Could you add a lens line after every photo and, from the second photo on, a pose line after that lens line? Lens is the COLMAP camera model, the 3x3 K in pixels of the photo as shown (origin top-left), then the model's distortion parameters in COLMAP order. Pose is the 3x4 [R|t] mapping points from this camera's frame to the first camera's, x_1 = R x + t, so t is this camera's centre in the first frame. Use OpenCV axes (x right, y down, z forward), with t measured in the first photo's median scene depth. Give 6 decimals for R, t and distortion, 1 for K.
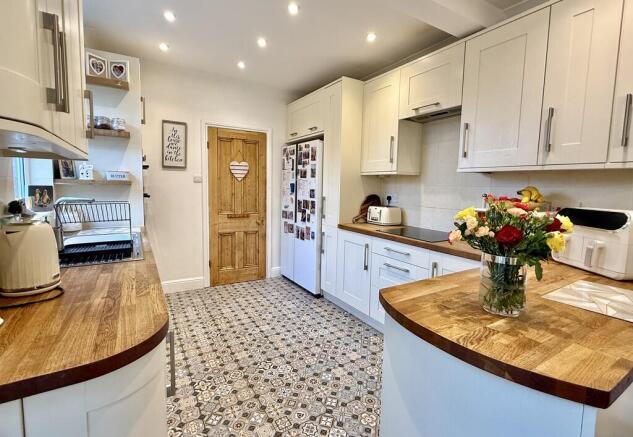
lens RADIAL K [[295.6, 0, 315.8], [0, 295.6, 209.8], [0, 0, 1]] dist [-0.001781, 0.000426]
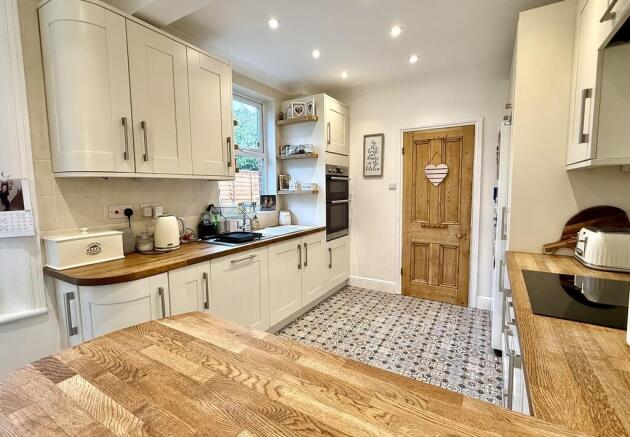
lens RADIAL K [[294.2, 0, 312.4], [0, 294.2, 214.8], [0, 0, 1]] dist [-0.001781, 0.000426]
pose [[0.459744, 0.053860, -0.886417, 0.422607], [-0.052279, 0.998069, 0.033529, -0.027495], [0.886512, 0.030927, 0.461672, 0.320476]]
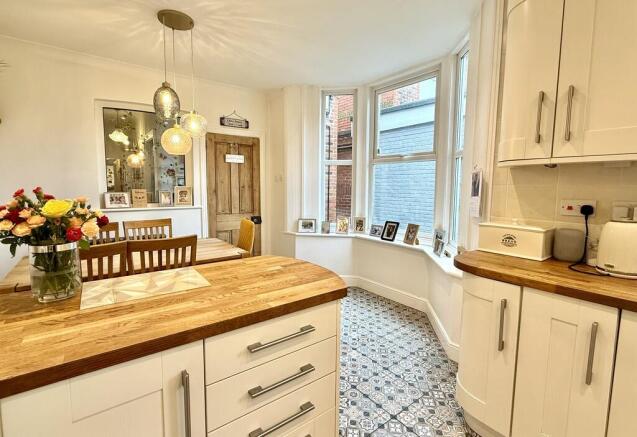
lens RADIAL K [[297.5, 0, 318.5], [0, 297.5, 212.0], [0, 0, 1]] dist [-0.001781, 0.000426]
pose [[-0.993221, -0.020367, -0.114446, 0.157633], [-0.039740, 0.984704, 0.169644, -0.053331], [0.109240, 0.173042, -0.978838, 0.698242]]
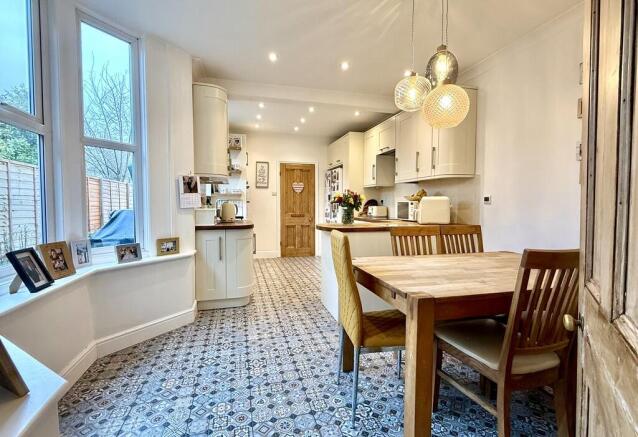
lens RADIAL K [[297.9, 0, 317.5], [0, 297.9, 216.1], [0, 0, 1]] dist [-0.001781, 0.000426]
pose [[0.959507, -0.007863, -0.281577, 0.372422], [-0.005209, 0.998944, -0.045646, 0.119074], [0.281638, 0.045265, 0.958452, -0.665595]]
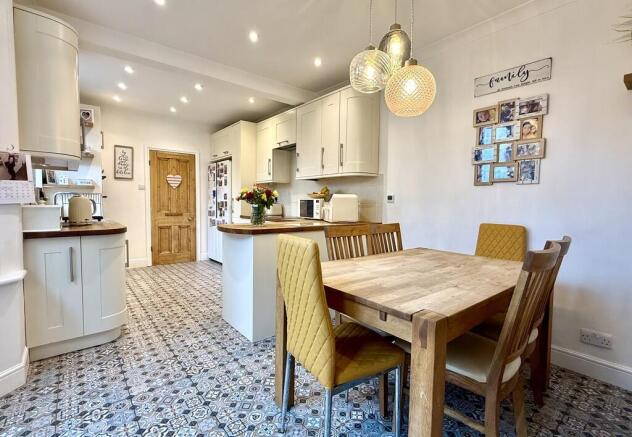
lens RADIAL K [[295.1, 0, 315.4], [0, 295.1, 218.3], [0, 0, 1]] dist [-0.001781, 0.000426]
pose [[0.989735, -0.016346, 0.141978, 0.234010], [0.020524, 0.999397, -0.028014, 0.109577], [-0.141434, 0.030640, 0.989473, -0.541105]]
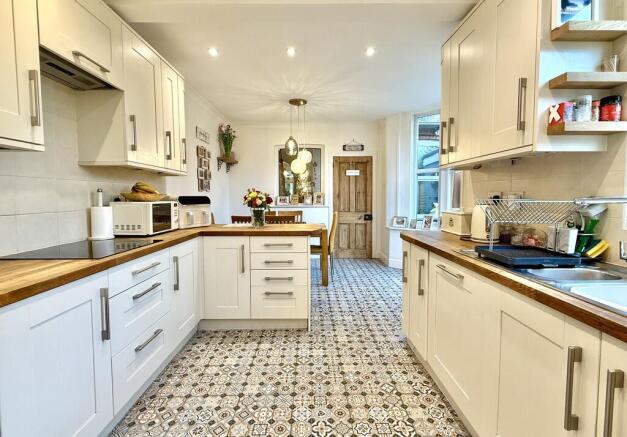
lens RADIAL K [[292.8, 0, 311.8], [0, 292.8, 212.9], [0, 0, 1]] dist [-0.001781, 0.000426]
pose [[-0.858252, -0.048069, 0.510972, -0.325807], [0.028084, 0.989714, 0.140278, -0.062955], [-0.512459, 0.134744, -0.848074, 1.029818]]
